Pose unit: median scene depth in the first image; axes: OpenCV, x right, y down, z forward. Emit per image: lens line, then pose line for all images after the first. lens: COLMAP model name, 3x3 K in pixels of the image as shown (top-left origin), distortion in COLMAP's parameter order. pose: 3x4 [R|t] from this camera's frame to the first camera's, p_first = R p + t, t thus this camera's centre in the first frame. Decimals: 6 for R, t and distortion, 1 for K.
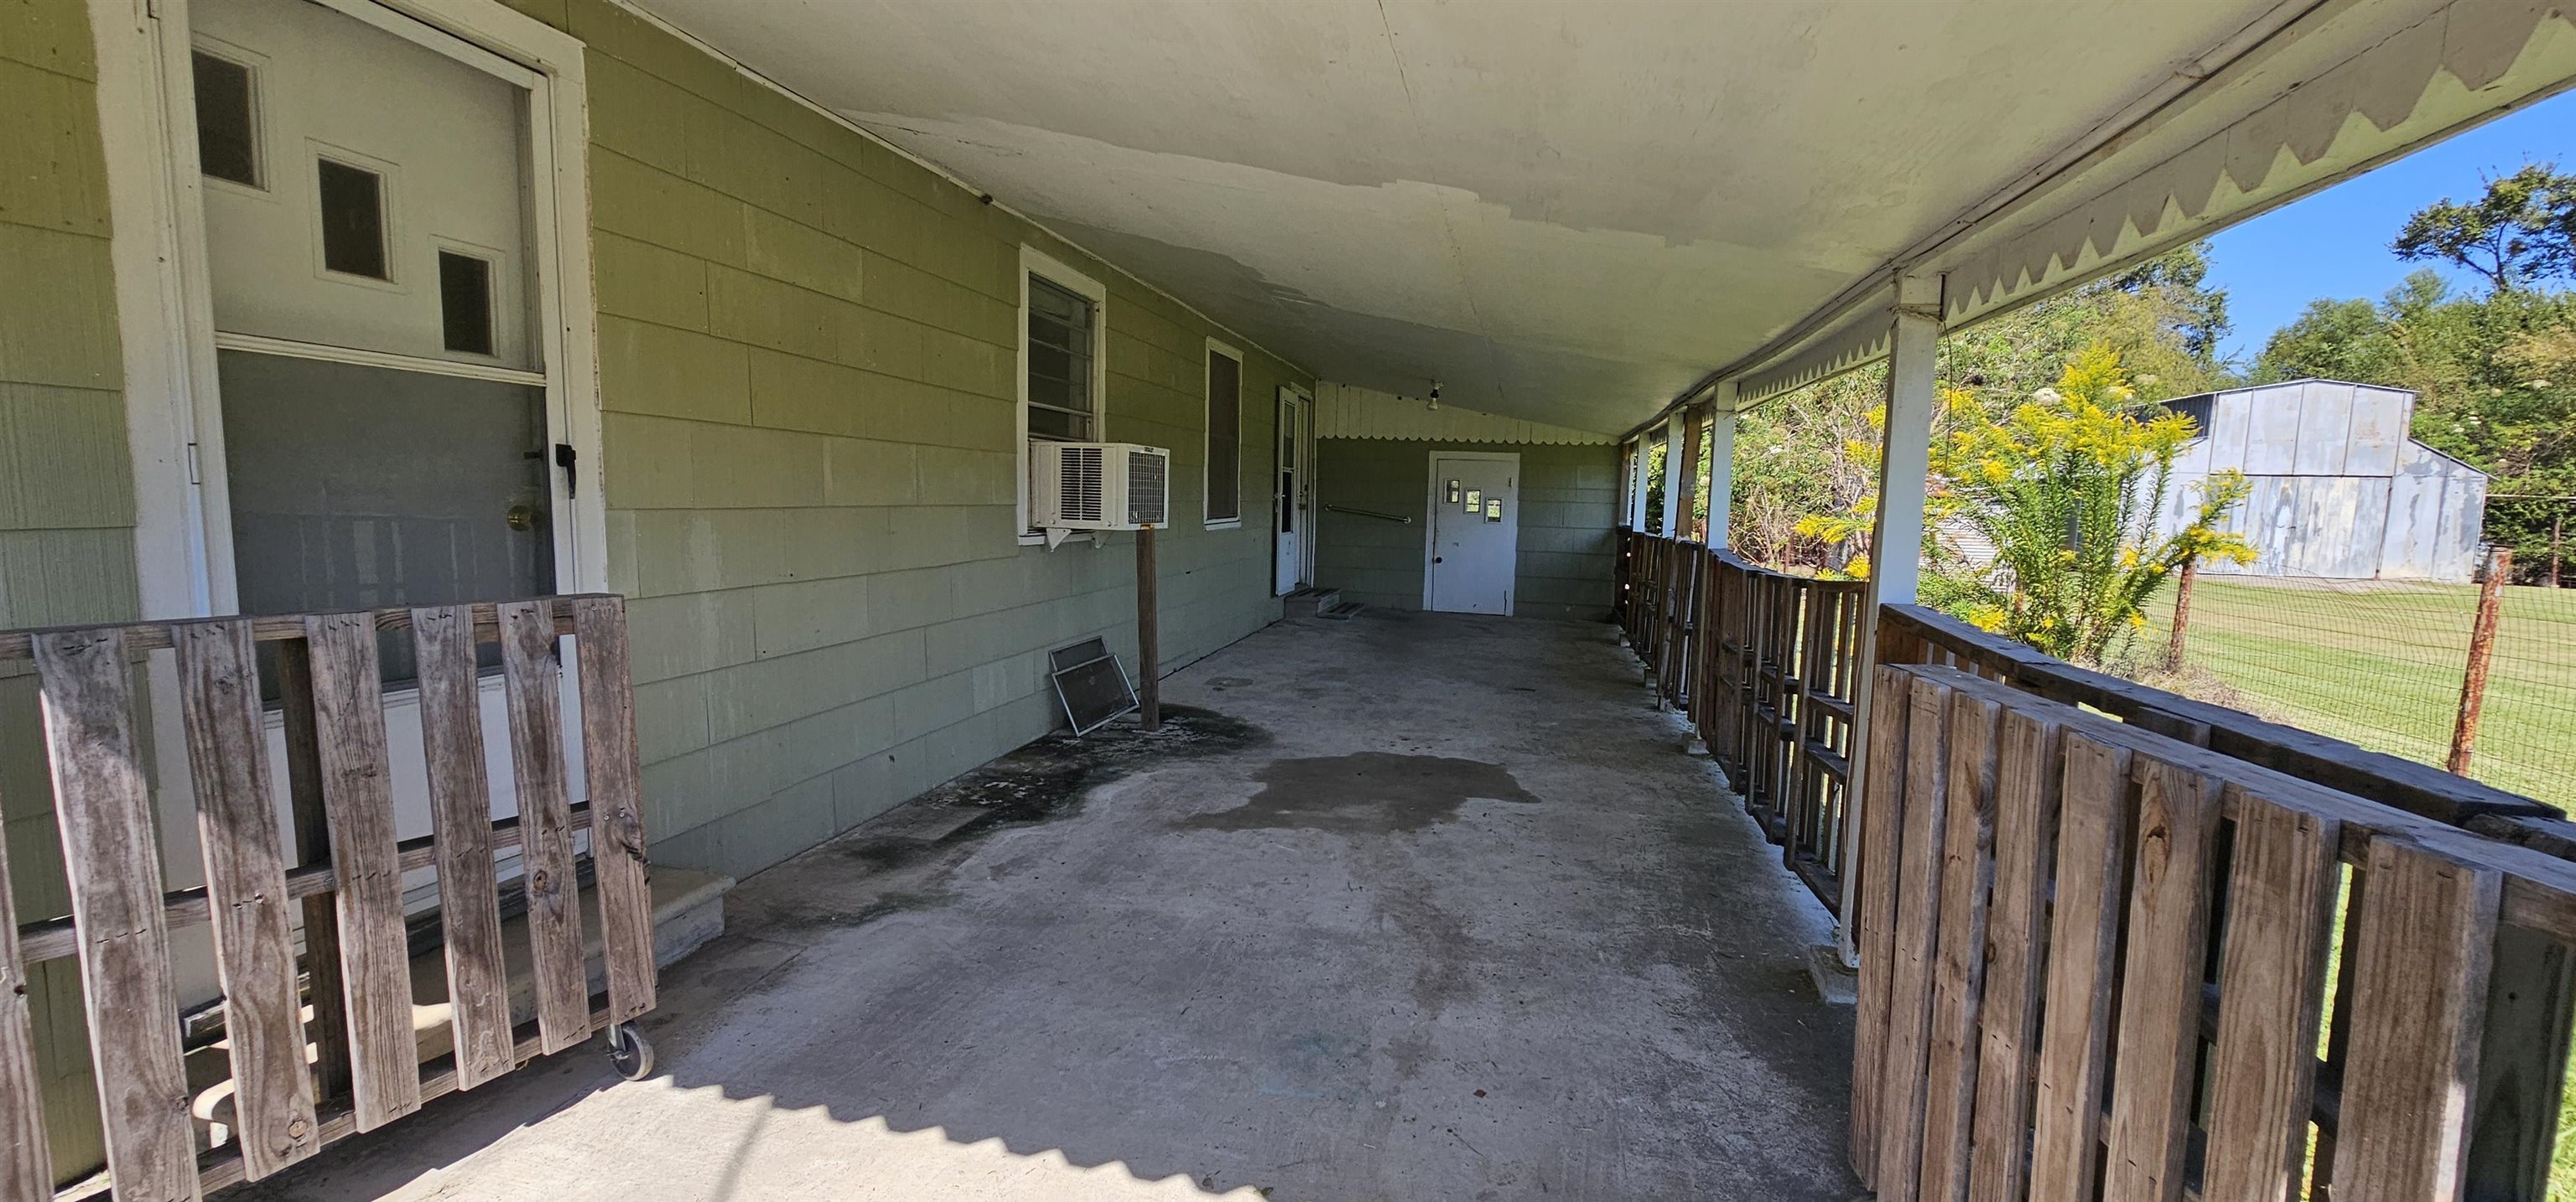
lens RADIAL K [[1036.8, 0, 1288.0], [0, 1036.8, 601.0], [0, 0, 1]] dist [-0.000068, 0.000034]
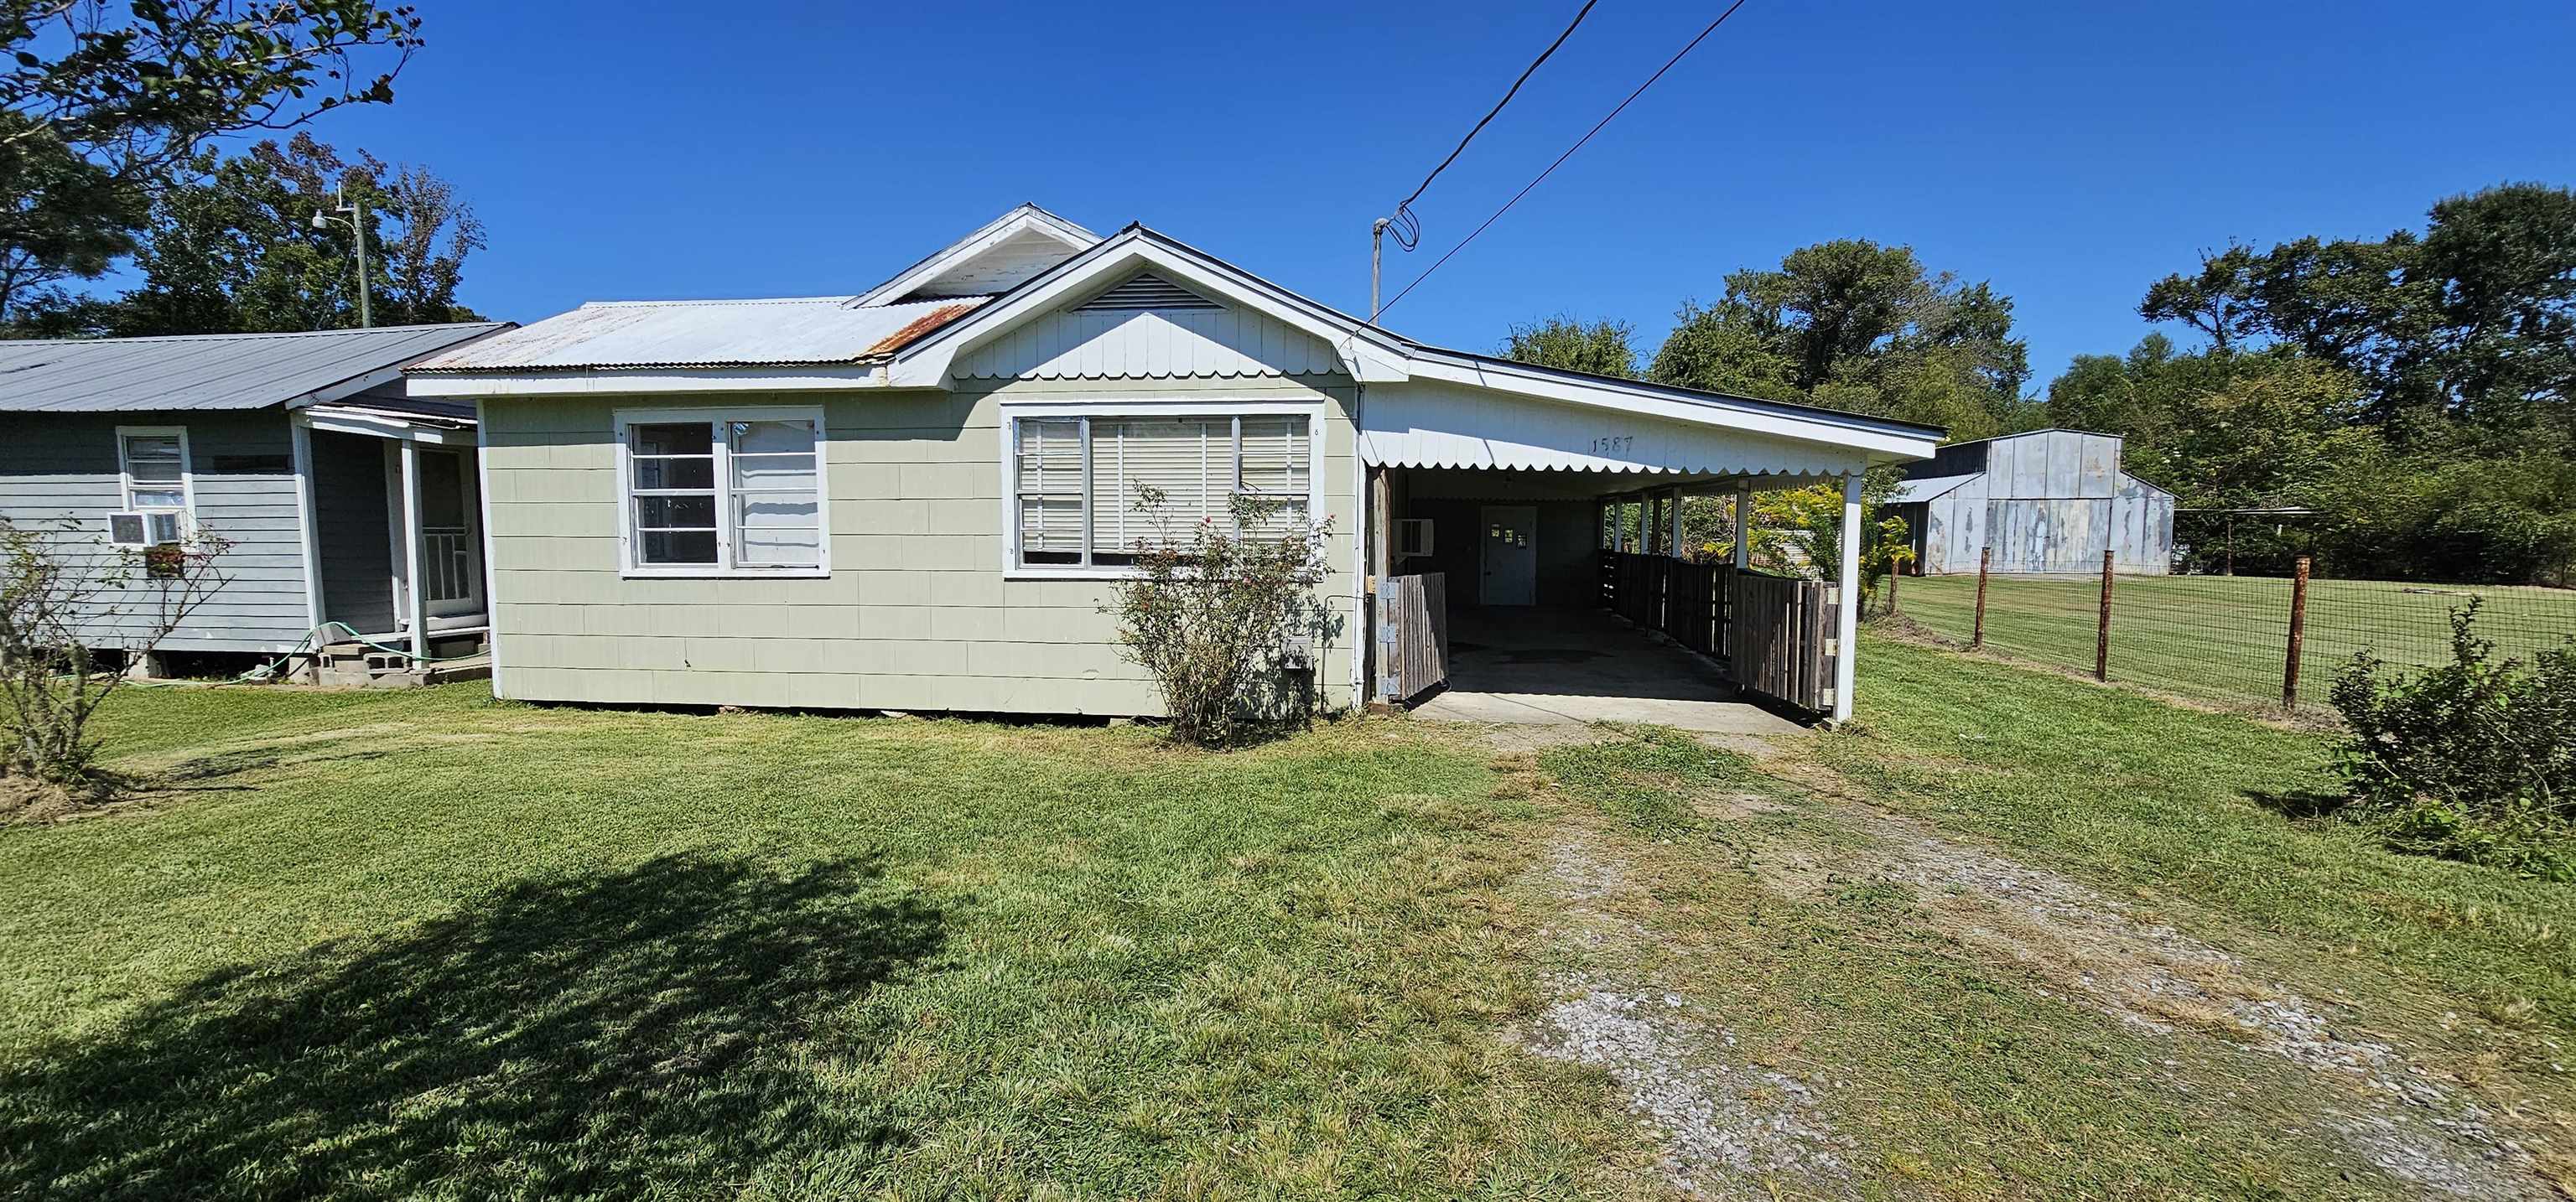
lens RADIAL K [[1036.8, 0, 1288.0], [0, 1036.8, 601.0], [0, 0, 1]] dist [-0.000068, 0.000034]
pose [[0.995836, -0.030901, 0.085761, -0.138178], [0.033447, 0.999037, -0.028405, 0.017803], [-0.084801, 0.031155, 0.995911, -0.262055]]
